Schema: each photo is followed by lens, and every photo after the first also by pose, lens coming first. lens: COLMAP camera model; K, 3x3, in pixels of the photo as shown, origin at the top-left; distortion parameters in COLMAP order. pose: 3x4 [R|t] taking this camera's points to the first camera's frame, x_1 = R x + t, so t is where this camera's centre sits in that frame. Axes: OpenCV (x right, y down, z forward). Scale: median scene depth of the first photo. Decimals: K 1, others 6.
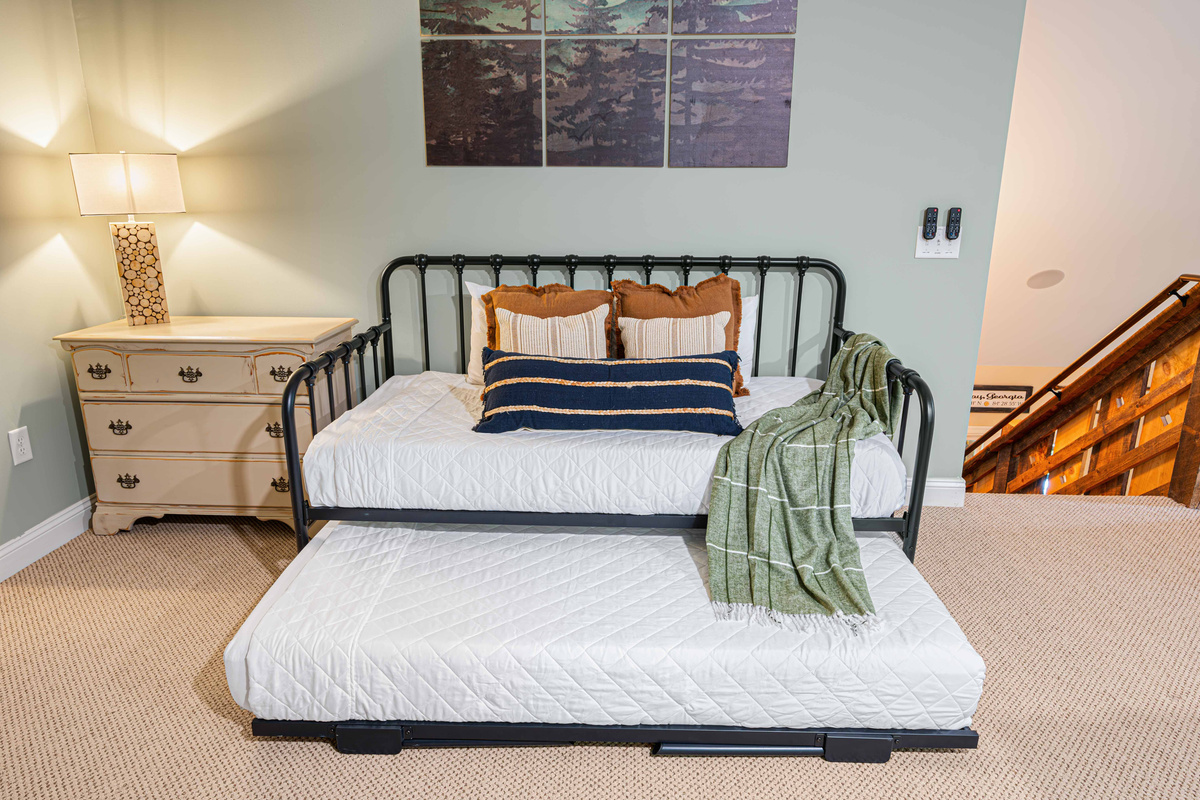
lens RADIAL K [[756.3, 0, 600.0], [0, 756.3, 400.0], [0, 0, 1]] dist [-0.003981, -0.000596]
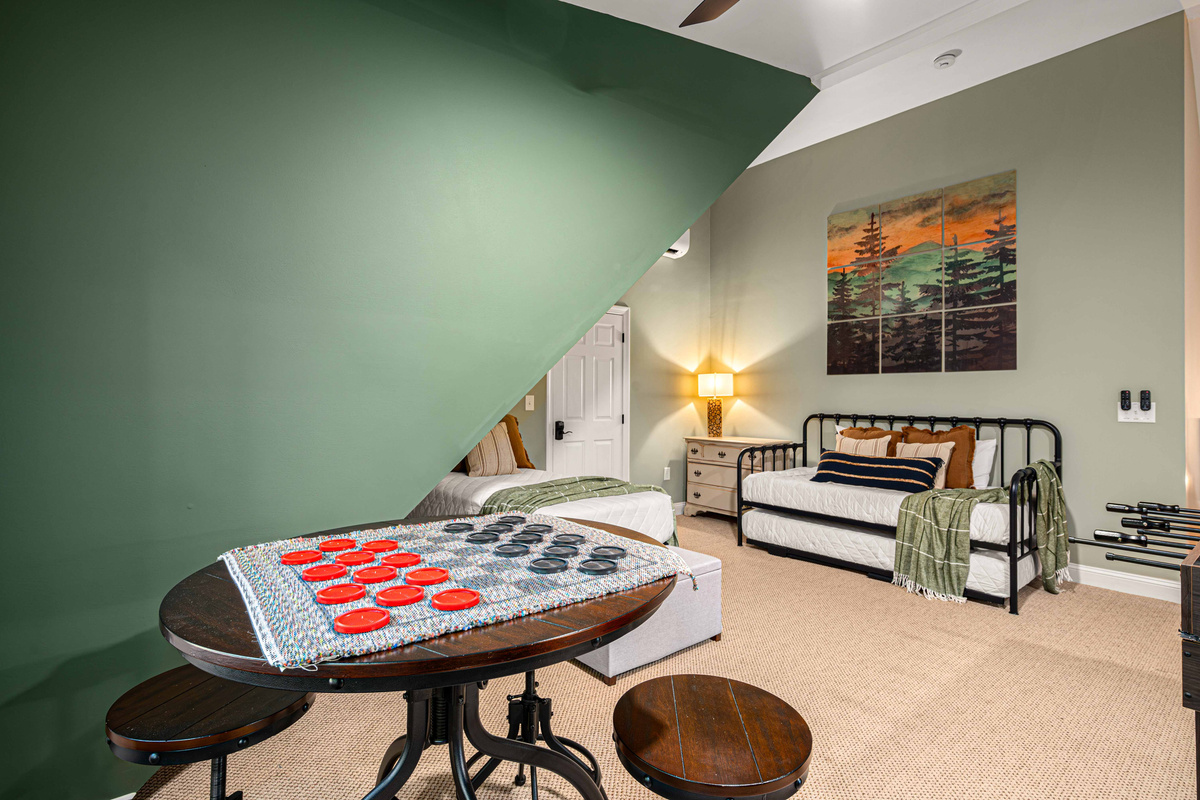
lens RADIAL K [[573.8, 0, 599.9], [0, 573.8, 392.1], [0, 0, 1]] dist [-0.000075, -0.000119]
pose [[0.662184, -0.006973, -0.749309, 0.625283], [-0.202800, 0.960972, -0.188162, 0.205448], [0.721377, 0.276558, 0.634926, -0.579725]]
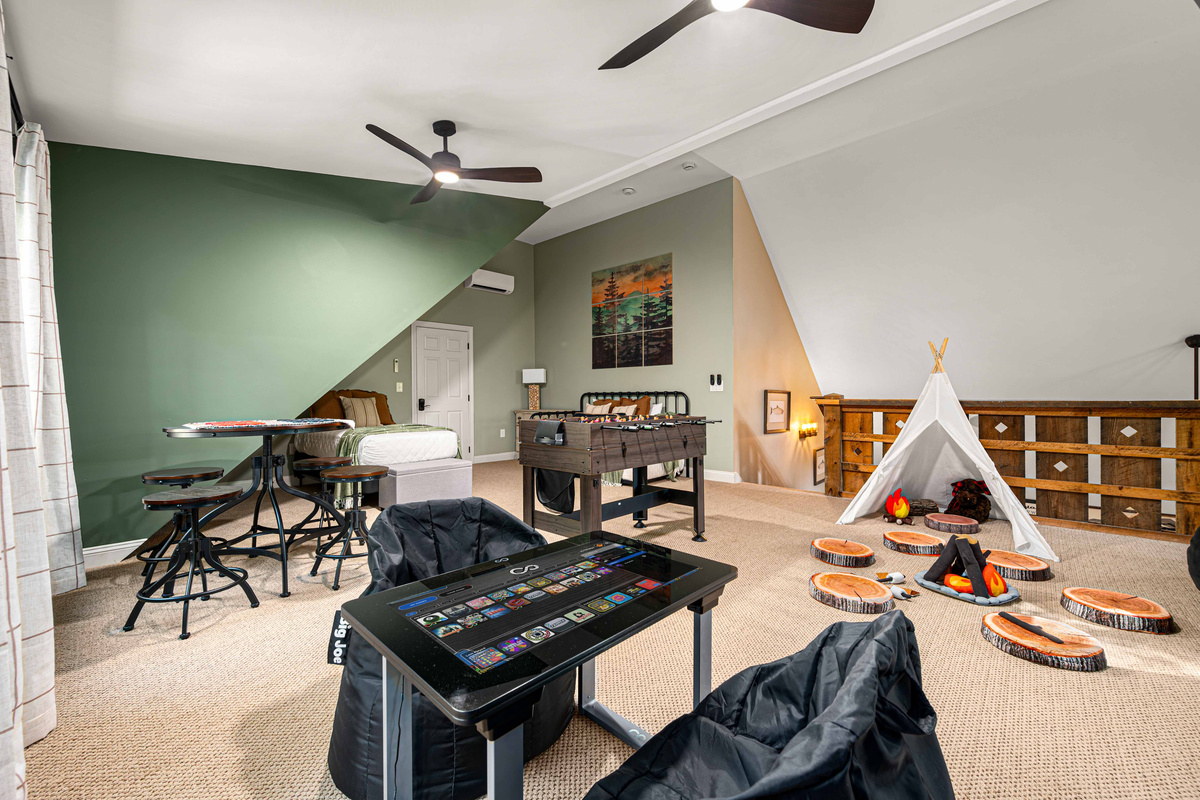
lens RADIAL K [[471.7, 0, 600.0], [0, 471.7, 400.0], [0, 0, 1]] dist [-0.000003, 0.000087]
pose [[0.754956, -0.001472, -0.655774, 1.367624], [-0.165702, 0.967119, -0.192935, 0.288418], [0.634495, 0.254320, 0.729888, -0.652046]]
